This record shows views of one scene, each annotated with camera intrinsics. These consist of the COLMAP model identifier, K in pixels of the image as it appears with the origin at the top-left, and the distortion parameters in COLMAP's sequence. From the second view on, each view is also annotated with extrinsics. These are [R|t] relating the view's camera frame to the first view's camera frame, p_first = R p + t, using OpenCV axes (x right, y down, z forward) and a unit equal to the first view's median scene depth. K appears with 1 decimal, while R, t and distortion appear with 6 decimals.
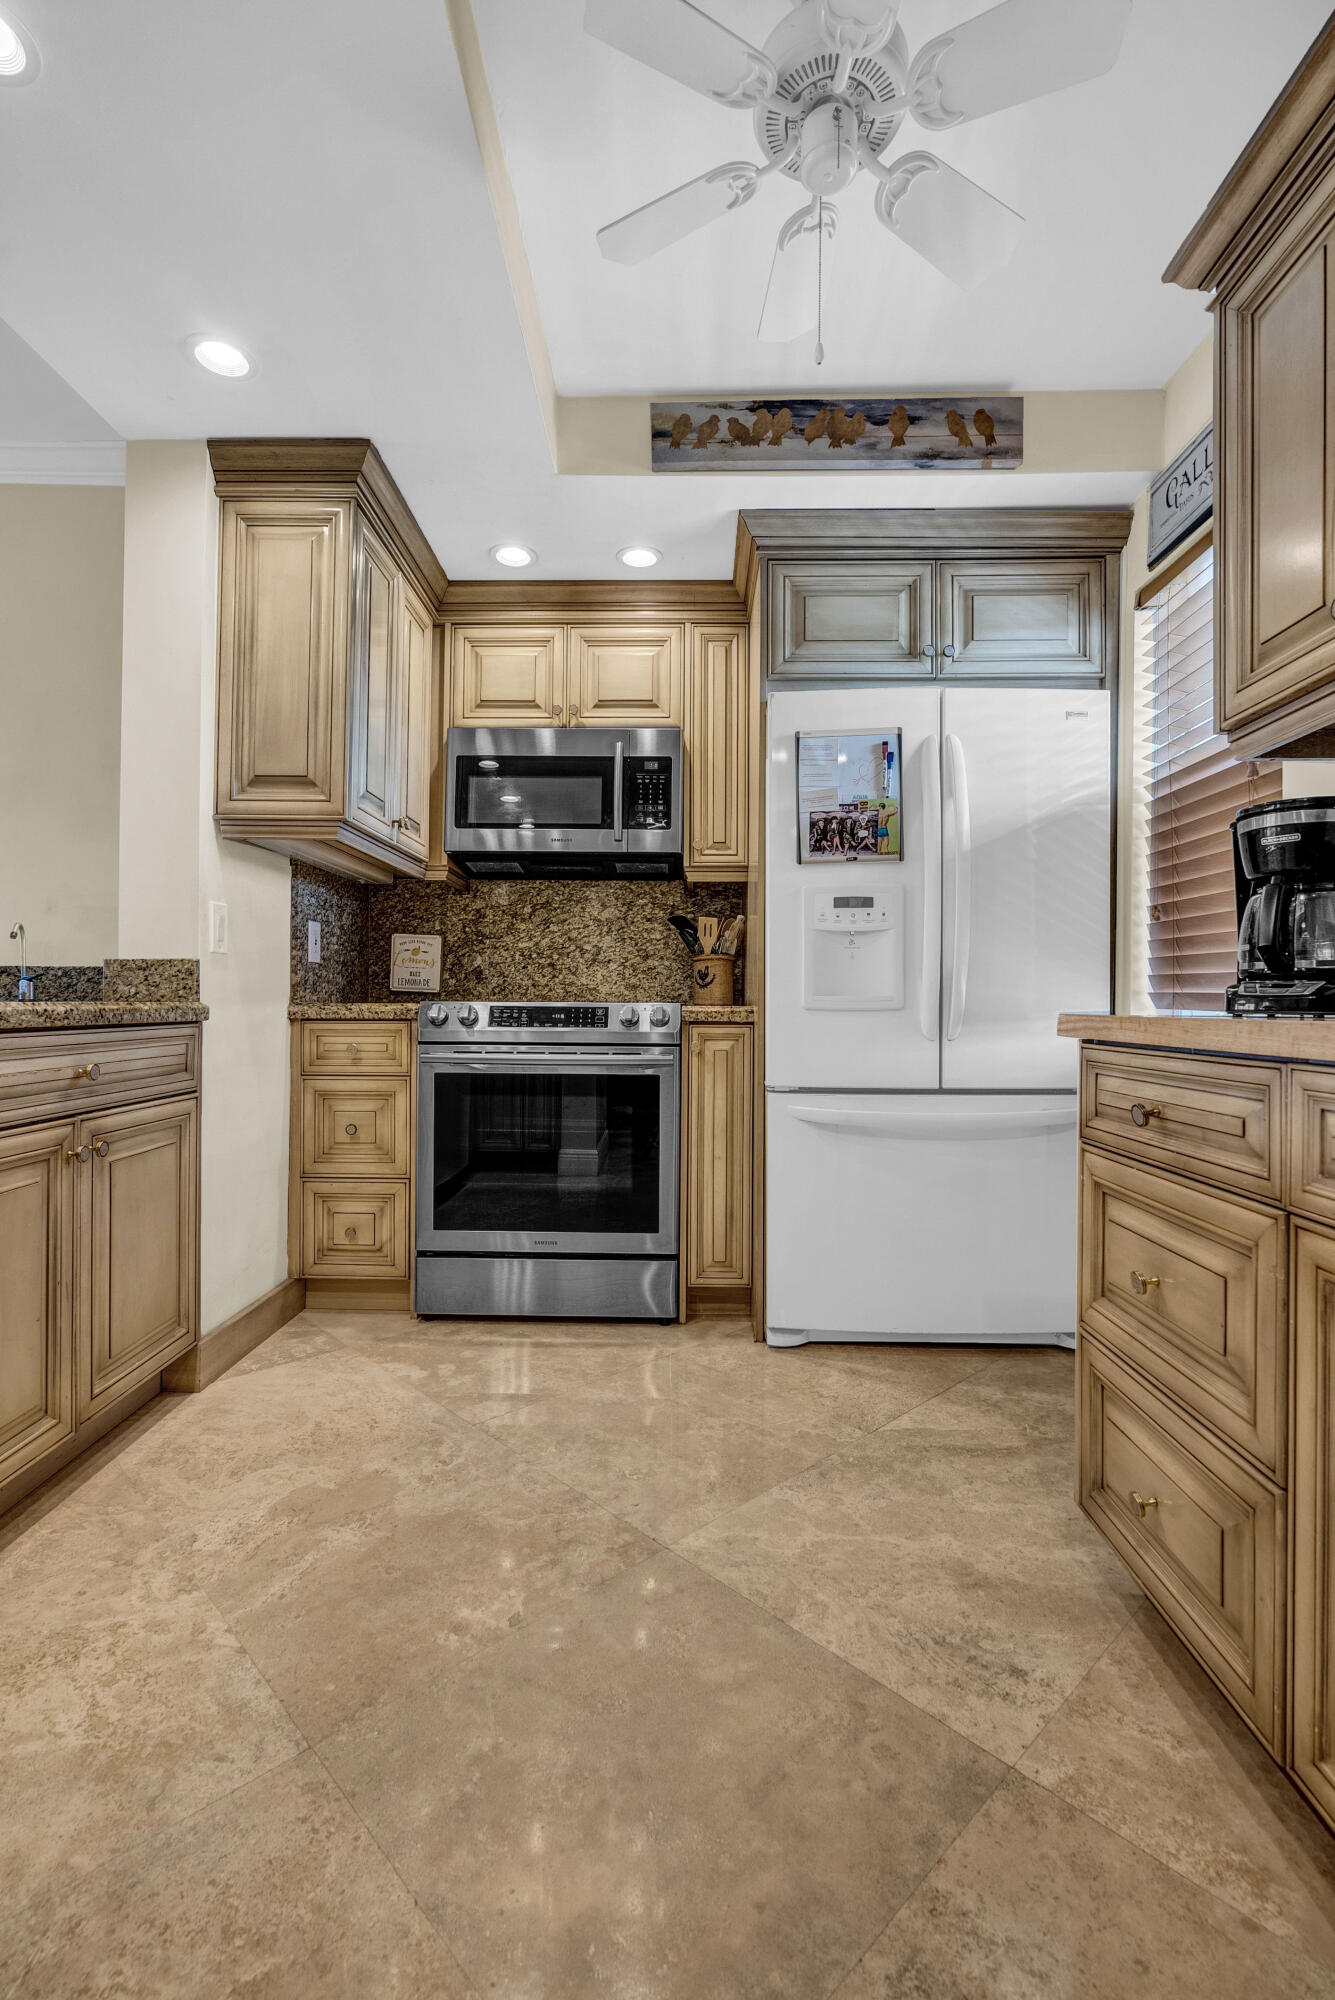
lens RADIAL K [[909.2, 0, 666.6], [0, 909.2, 997.5], [0, 0, 1]] dist [-0.009665, 0.002355]
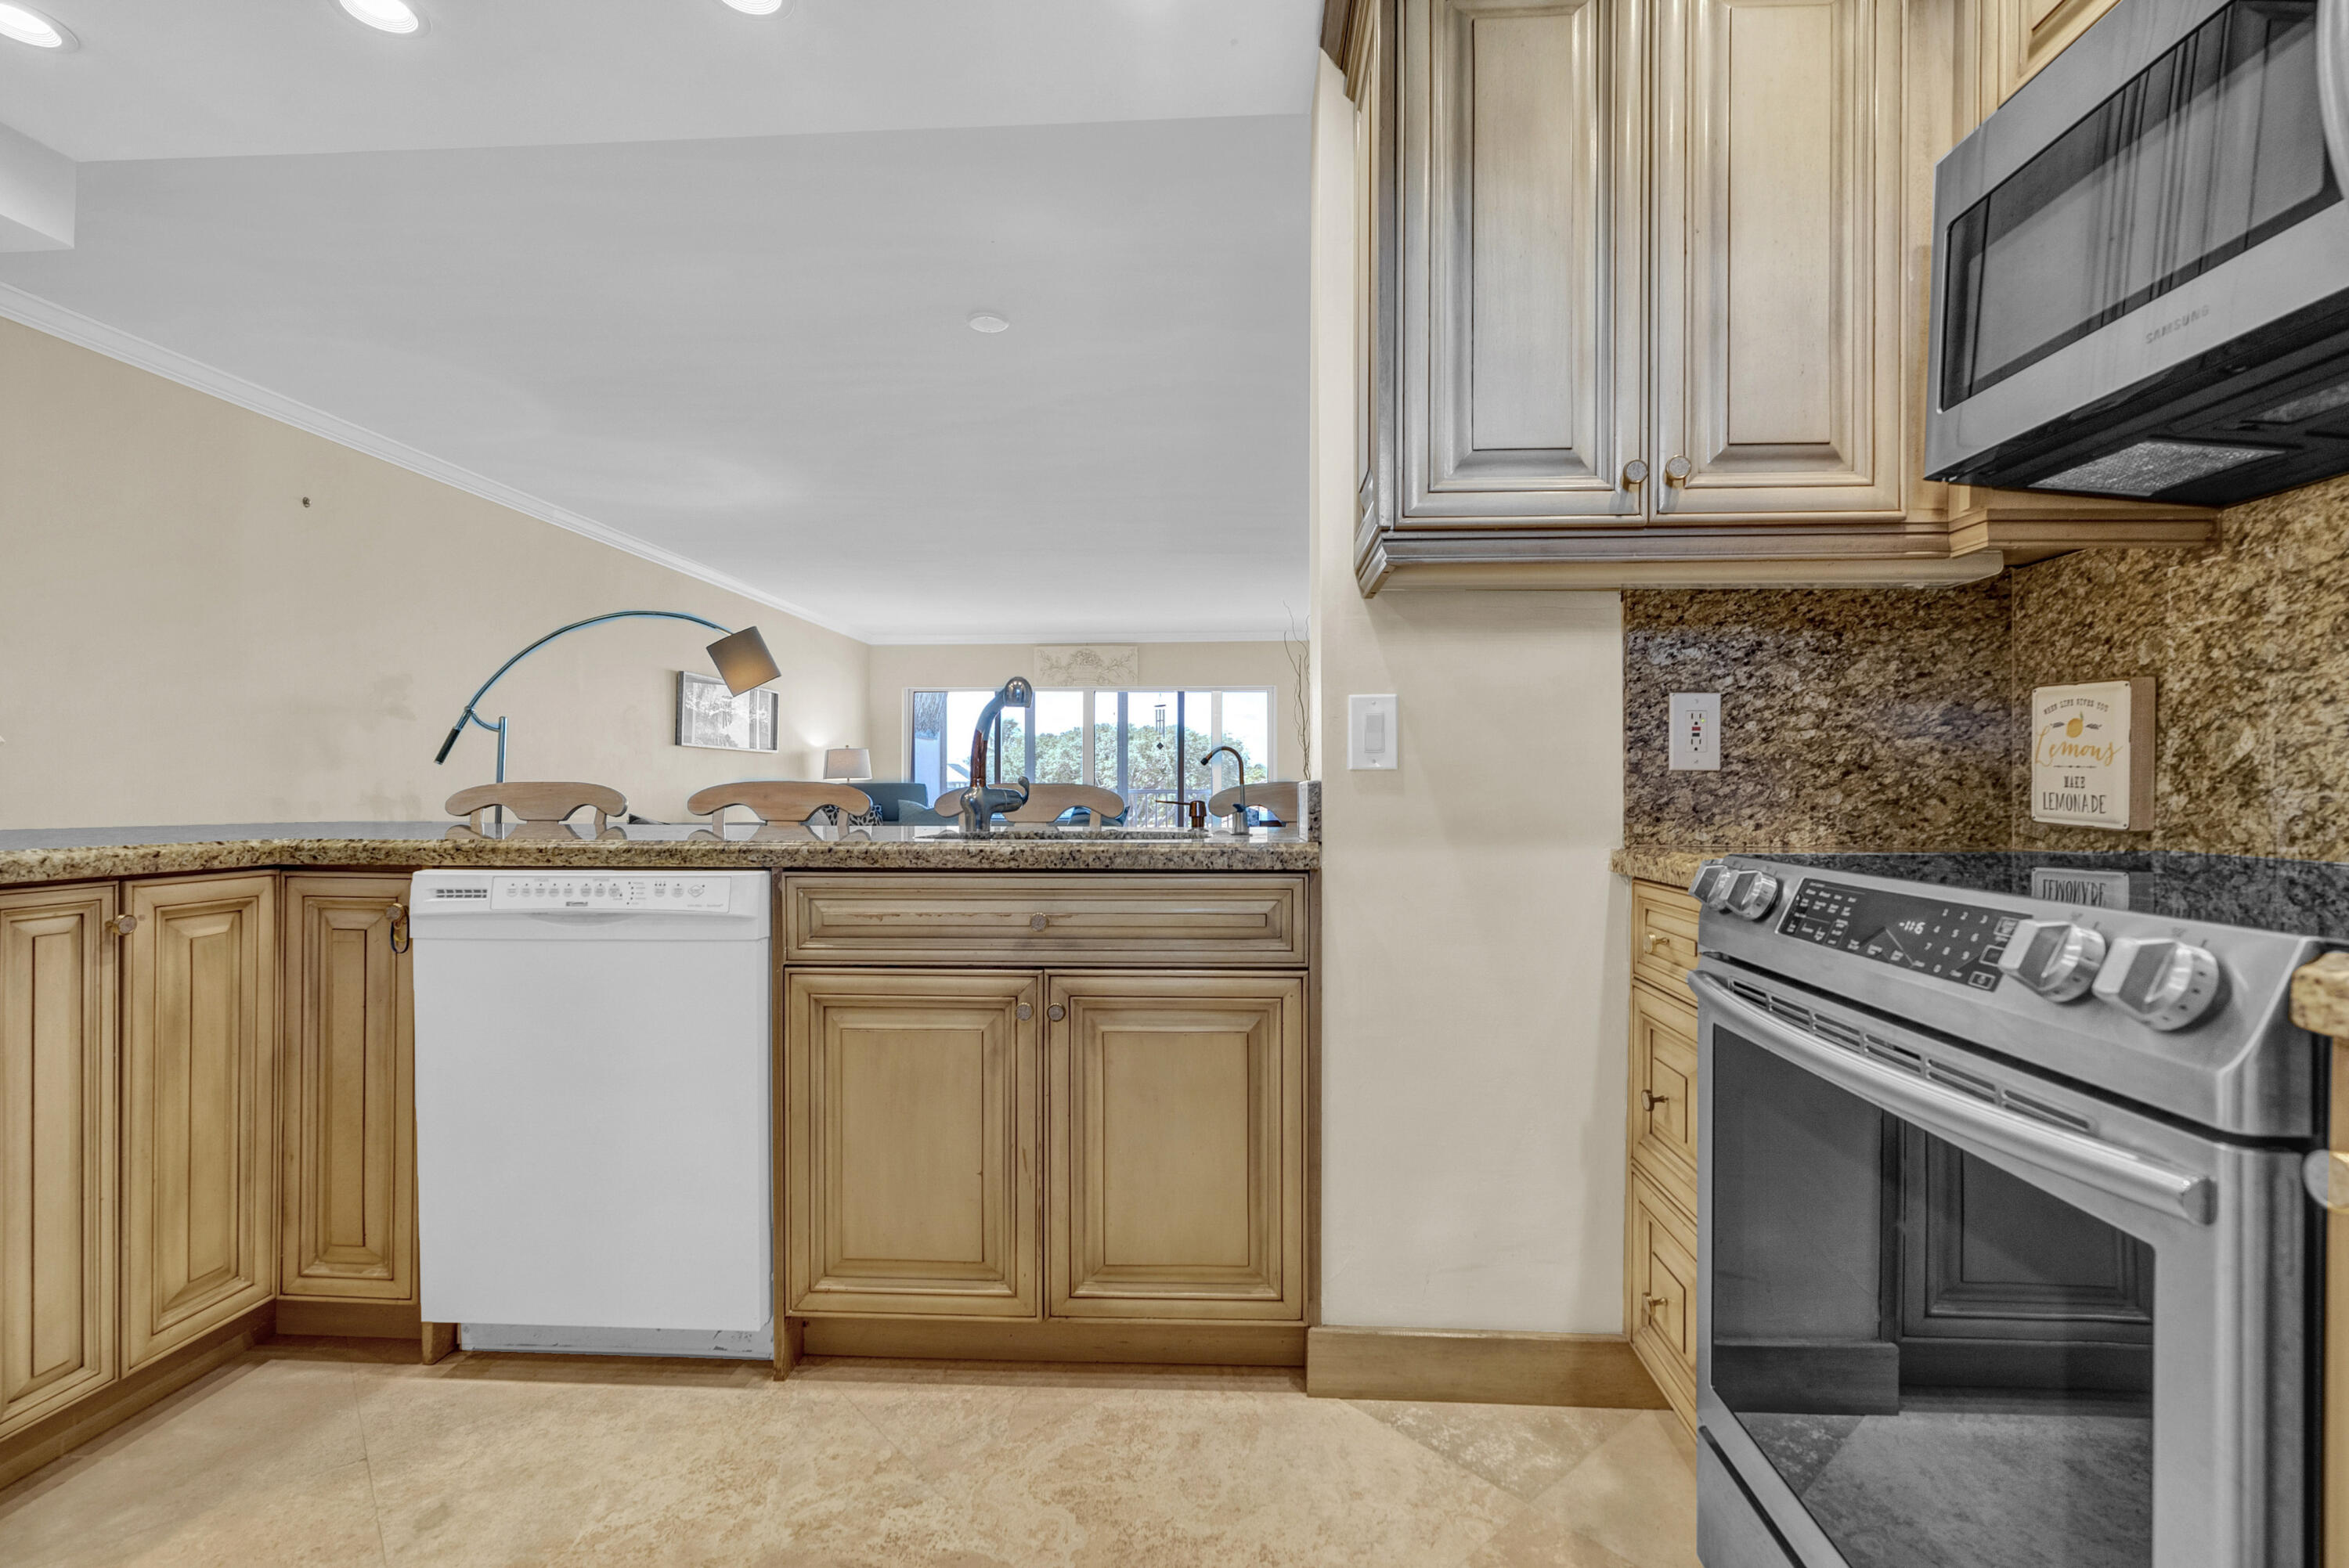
lens RADIAL K [[1067.8, 0, 1190.0], [0, 1067.8, 792.6], [0, 0, 1]] dist [-0.009665, 0.002355]
pose [[-0.040826, -0.001788, -0.999165, 0.296593], [0.004224, 0.999989, -0.001962, -0.031085], [0.999157, -0.004301, -0.040818, 0.885352]]
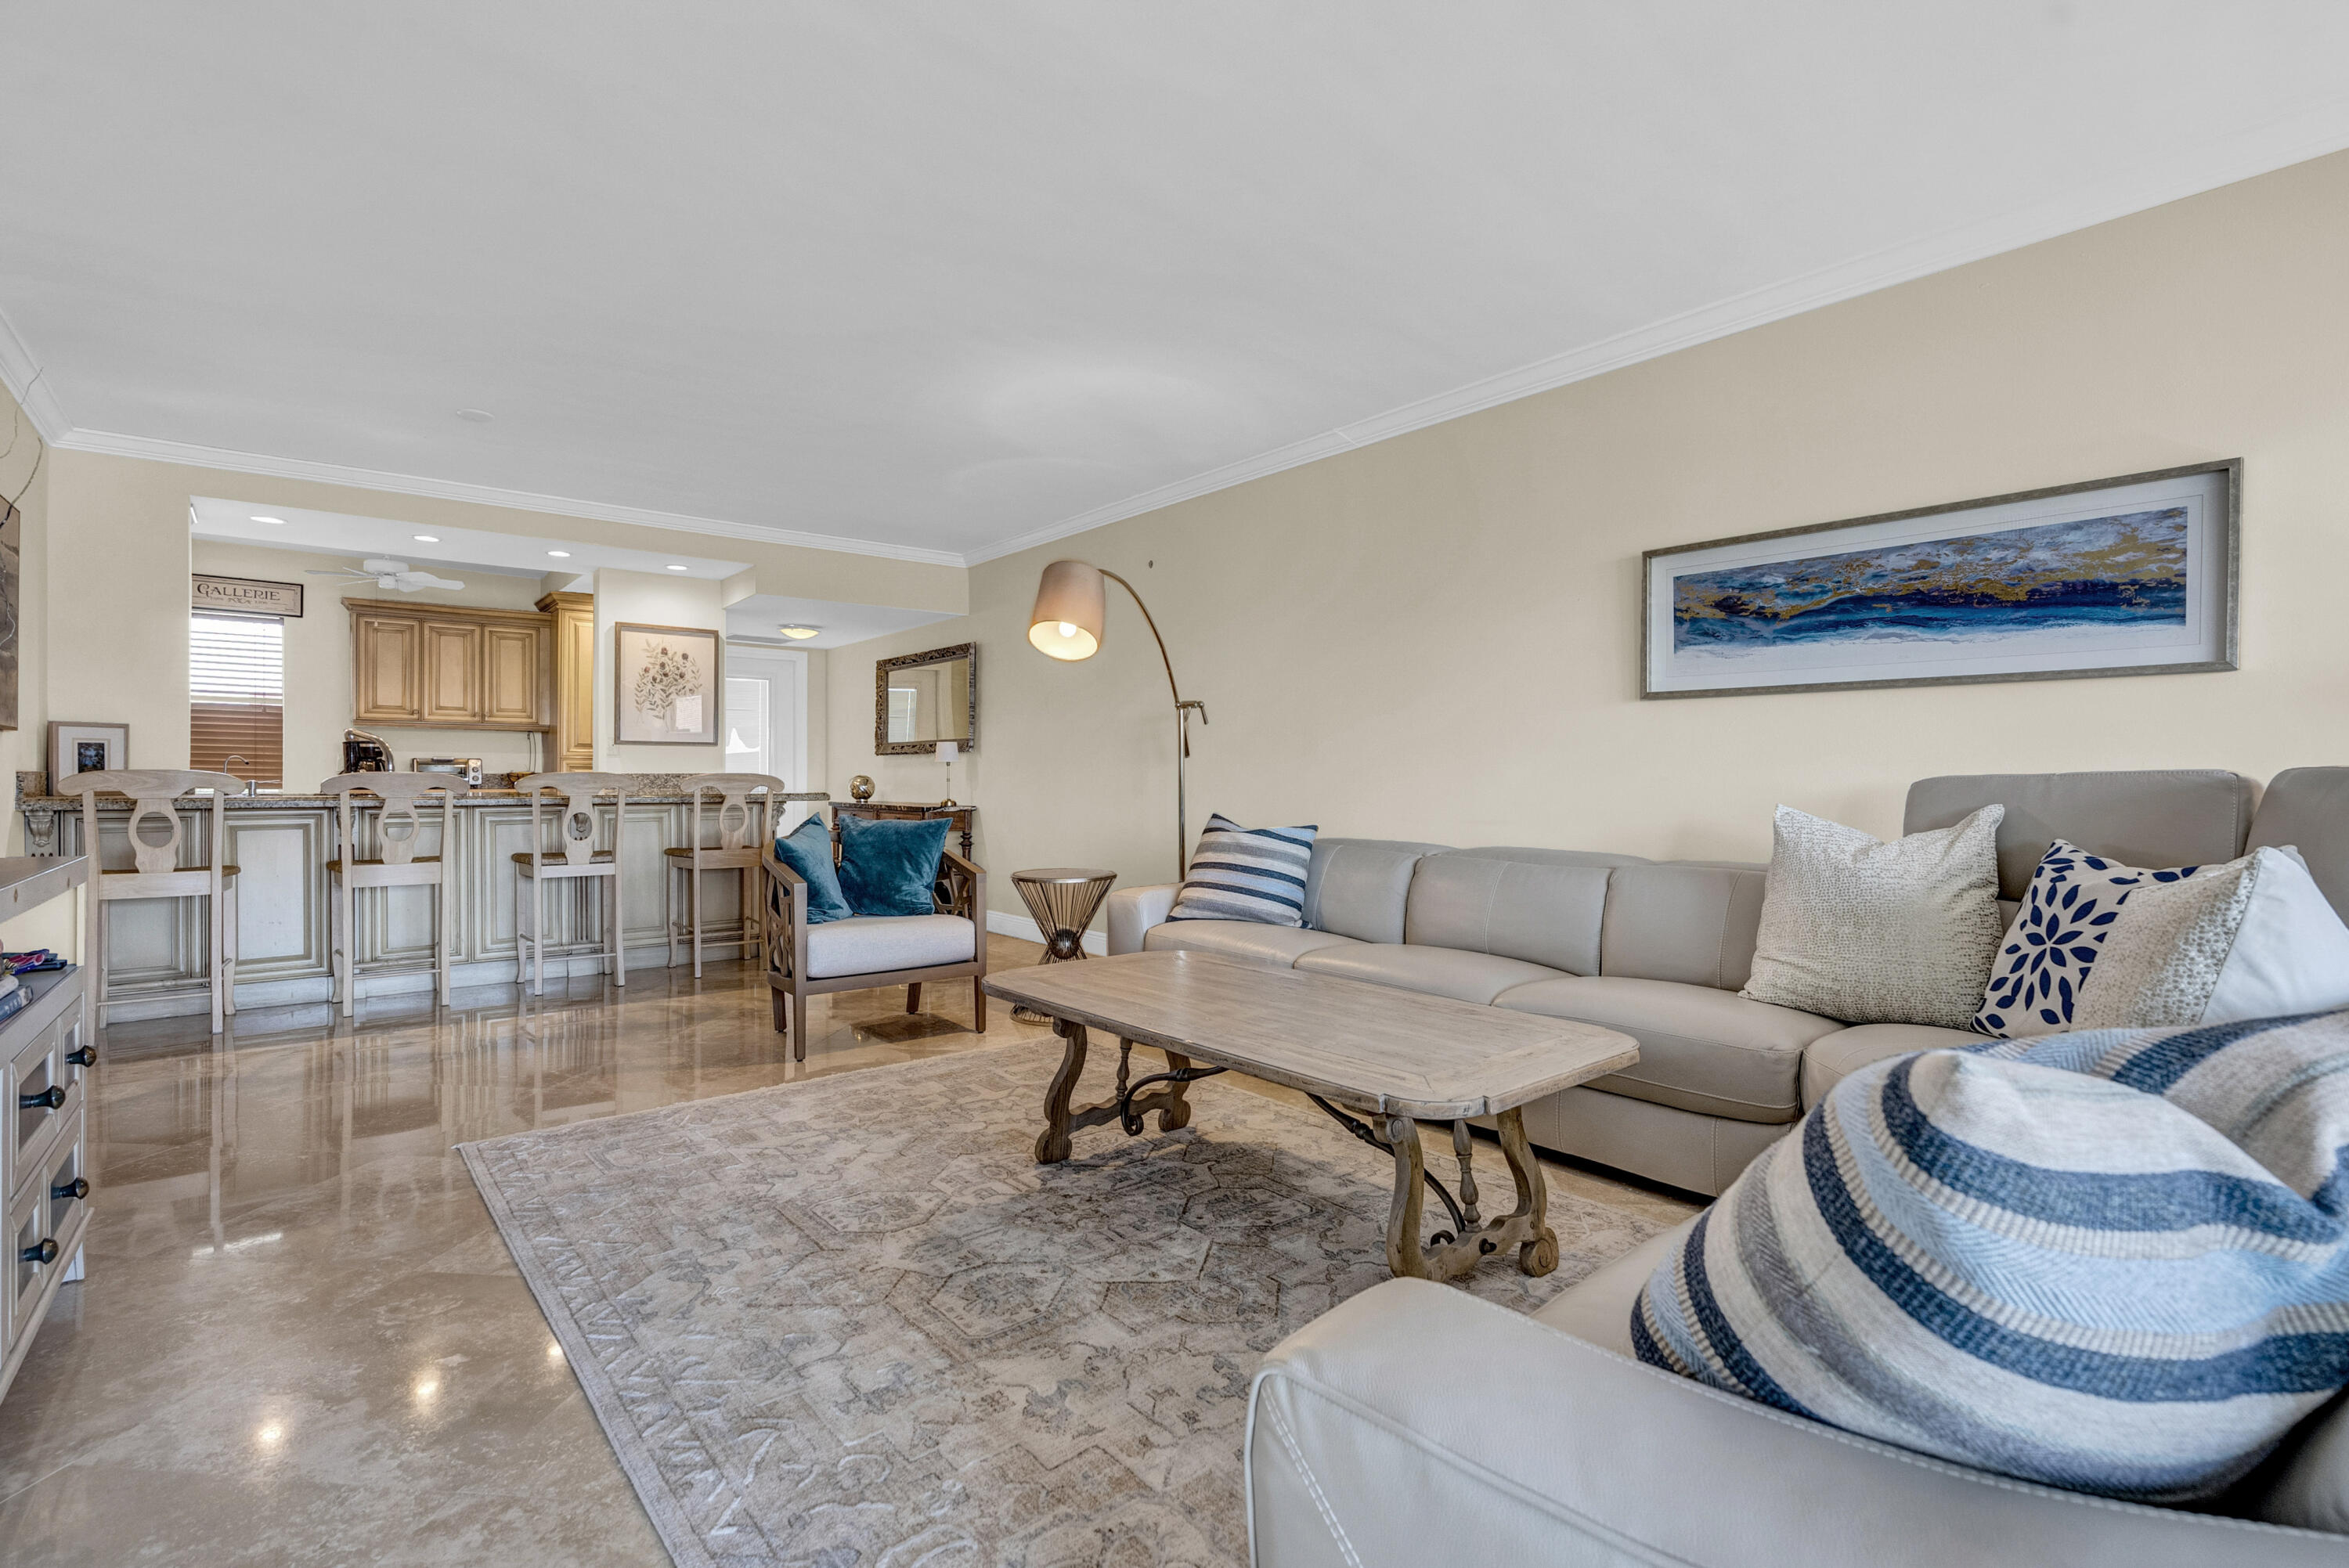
lens RADIAL K [[1067.8, 0, 1185.0], [0, 1067.8, 785.6], [0, 0, 1]] dist [-0.009665, 0.002355]
pose [[-0.652612, -0.014723, 0.757550, -3.426269], [-0.012772, 0.999883, 0.008430, -0.056239], [-0.757585, -0.004174, -0.652723, 0.824393]]
